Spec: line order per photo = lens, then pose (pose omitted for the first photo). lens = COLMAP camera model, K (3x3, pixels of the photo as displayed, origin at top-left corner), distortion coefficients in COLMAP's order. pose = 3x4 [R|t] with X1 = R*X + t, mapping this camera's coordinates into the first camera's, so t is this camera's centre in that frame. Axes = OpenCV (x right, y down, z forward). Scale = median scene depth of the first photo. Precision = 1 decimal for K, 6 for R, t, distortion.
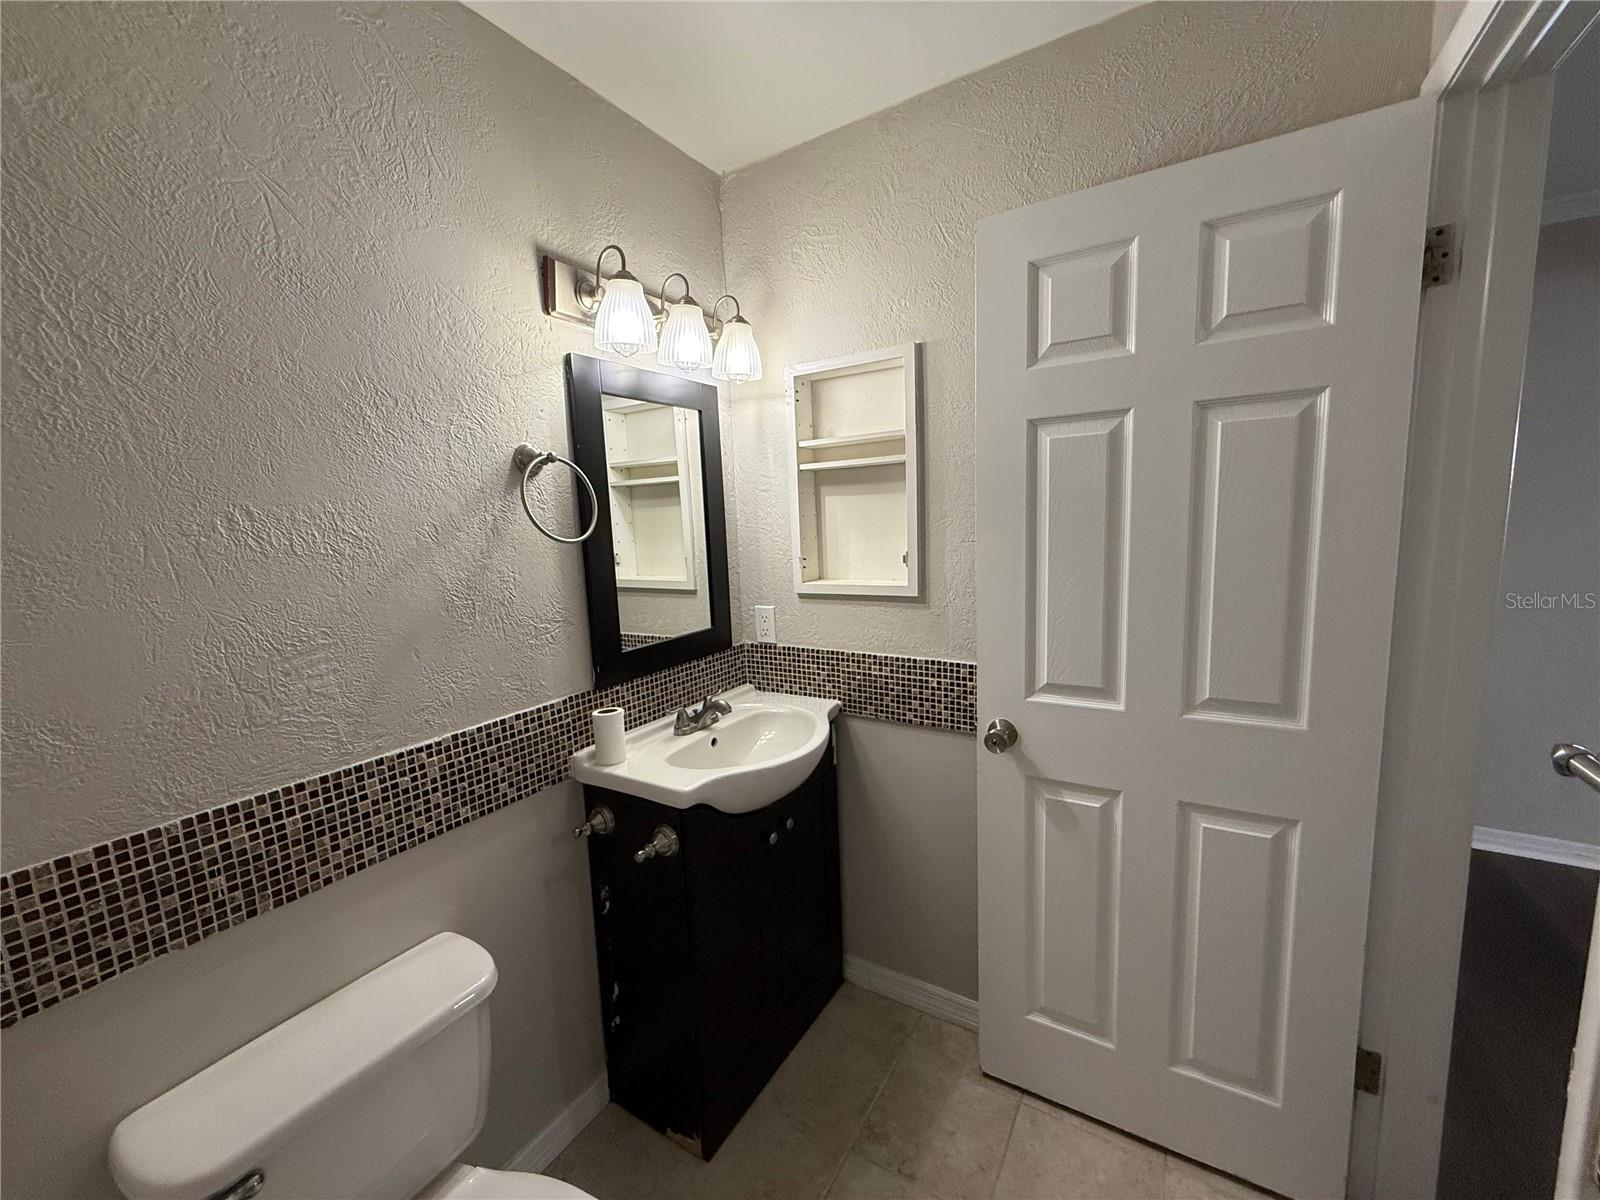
lens RADIAL K [[632.6, 0, 799.7], [0, 632.6, 597.4], [0, 0, 1]] dist [-0.006041, 0.000611]
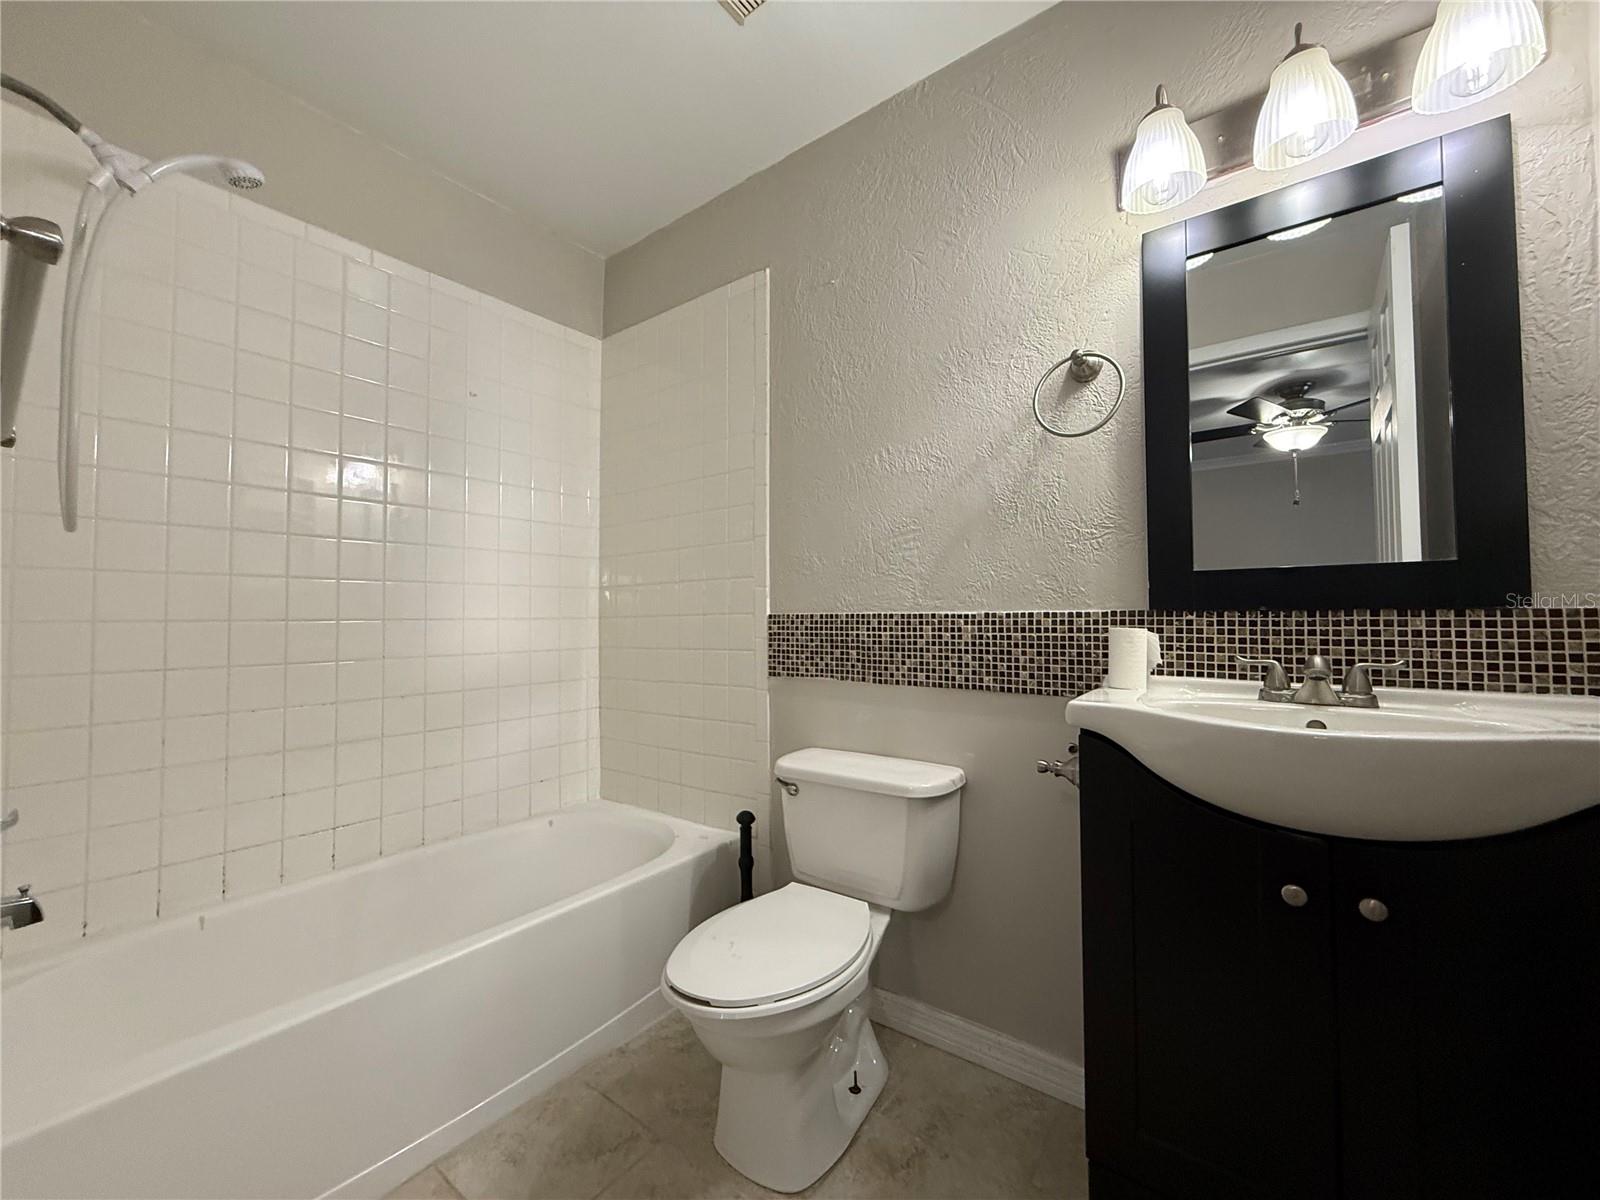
lens RADIAL K [[632.6, 0, 798.7], [0, 632.6, 600.9], [0, 0, 1]] dist [-0.006041, 0.000611]
pose [[-0.101212, 0.007359, -0.994838, 0.719401], [-0.122641, 0.992253, 0.019818, 0.220886], [0.987277, 0.124014, -0.099525, 0.783334]]
